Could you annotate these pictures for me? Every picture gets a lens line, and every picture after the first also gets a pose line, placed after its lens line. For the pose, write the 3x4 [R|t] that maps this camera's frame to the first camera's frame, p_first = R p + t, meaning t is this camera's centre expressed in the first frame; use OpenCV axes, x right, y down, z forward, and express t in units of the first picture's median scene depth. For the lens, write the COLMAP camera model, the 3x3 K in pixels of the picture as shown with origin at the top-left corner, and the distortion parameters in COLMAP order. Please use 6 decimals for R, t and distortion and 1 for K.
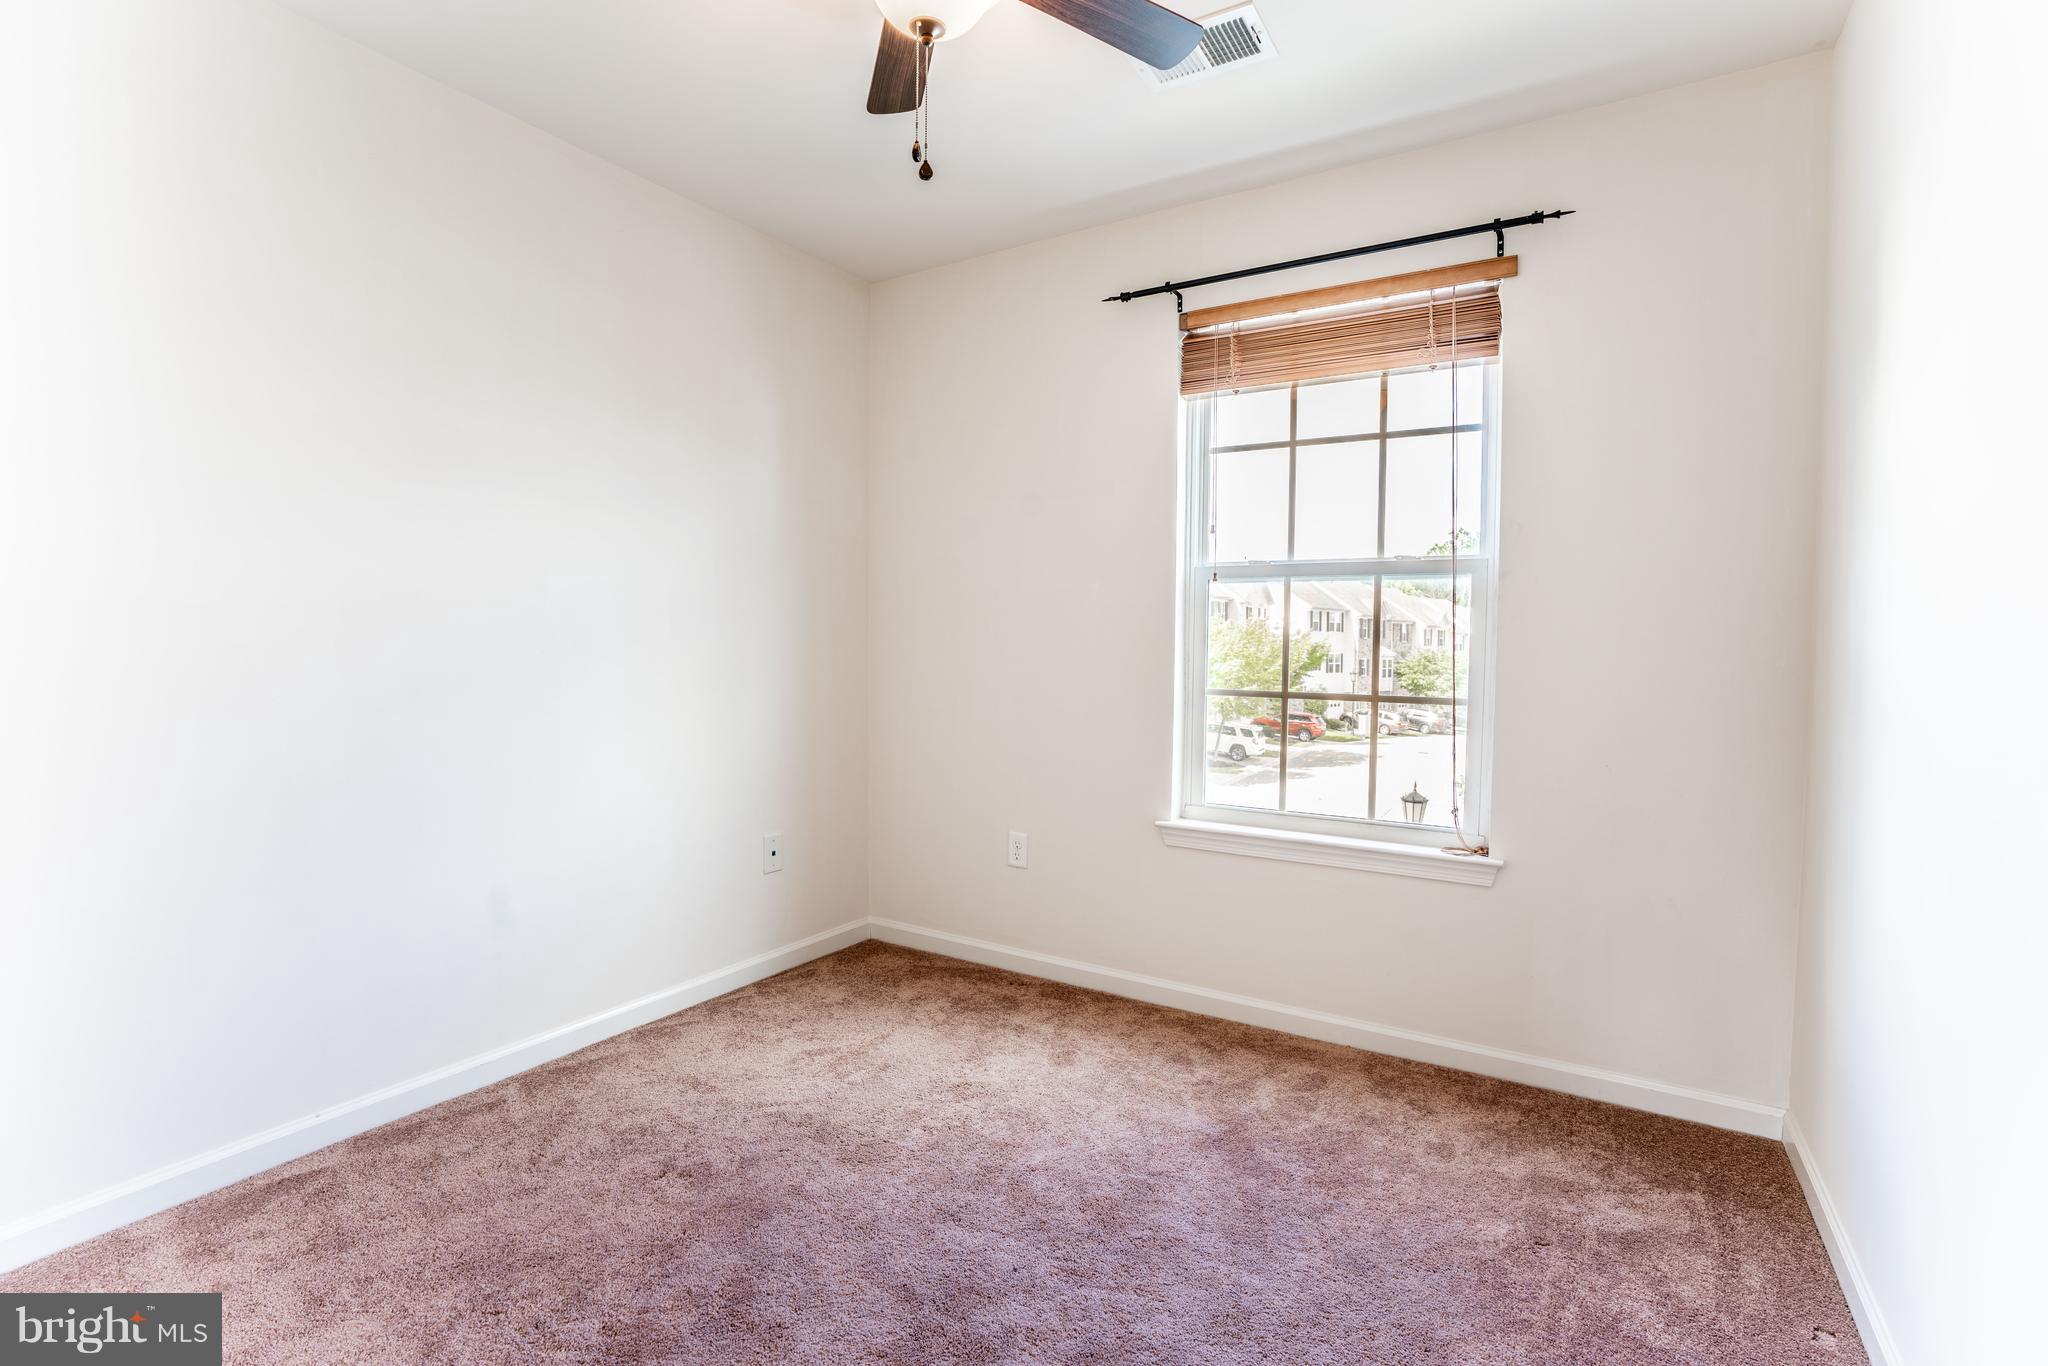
lens RADIAL K [[945.1, 0, 1017.5], [0, 945.1, 679.2], [0, 0, 1]] dist [-0.062465, 0.024597]
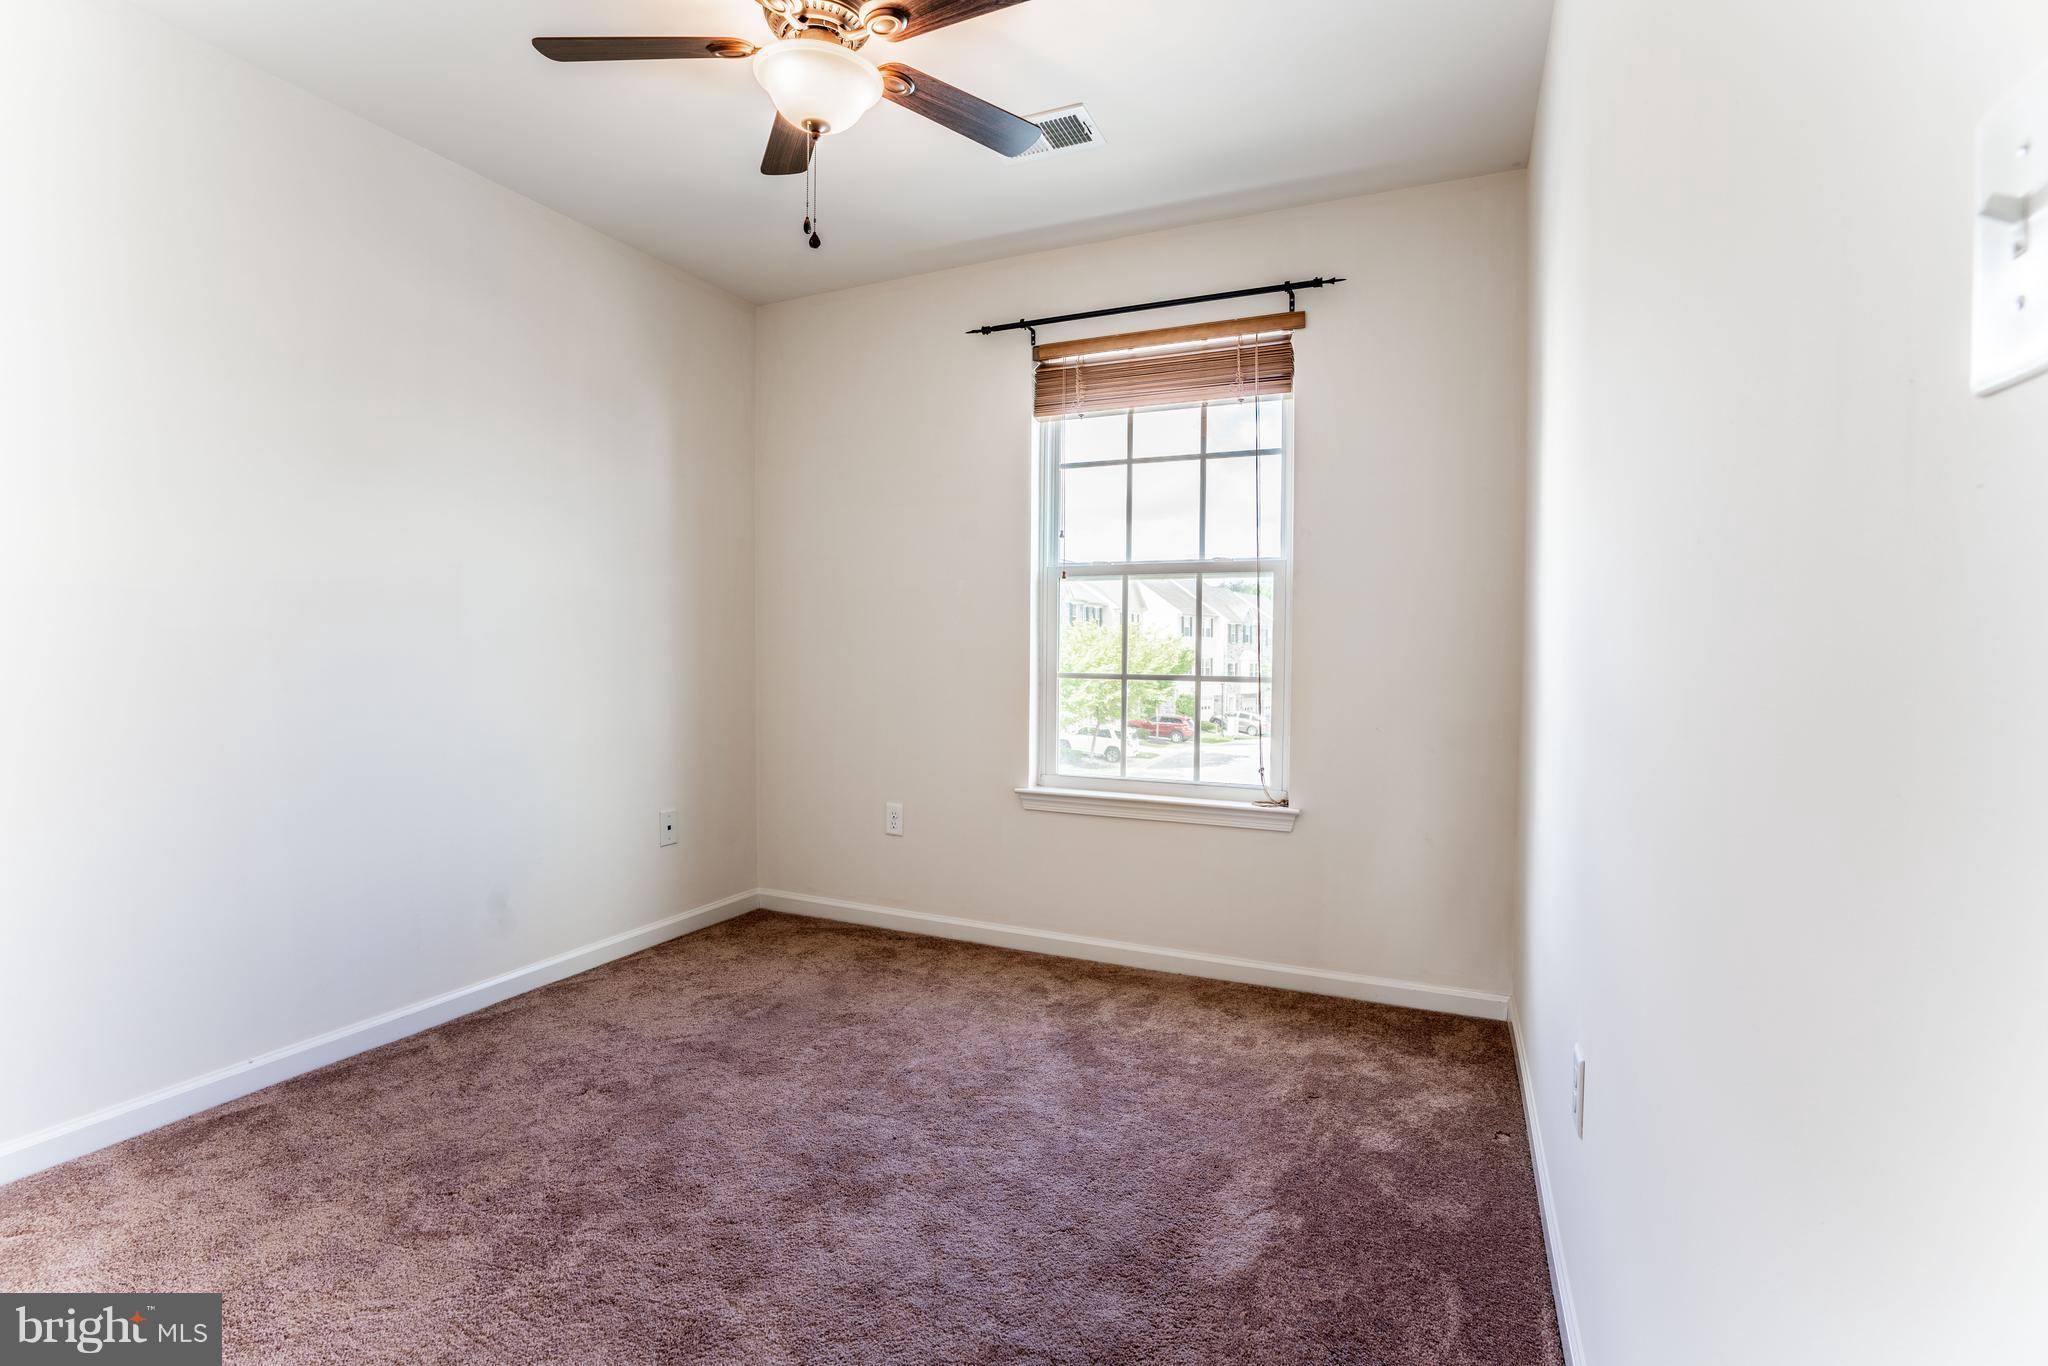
lens RADIAL K [[945.1, 0, 1017.5], [0, 945.1, 679.2], [0, 0, 1]] dist [-0.062465, 0.024597]
pose [[0.991701, -0.007612, 0.128343, 0.003951], [0.008451, 0.999946, -0.005993, 0.033420], [-0.128291, 0.007028, 0.991712, -0.184340]]
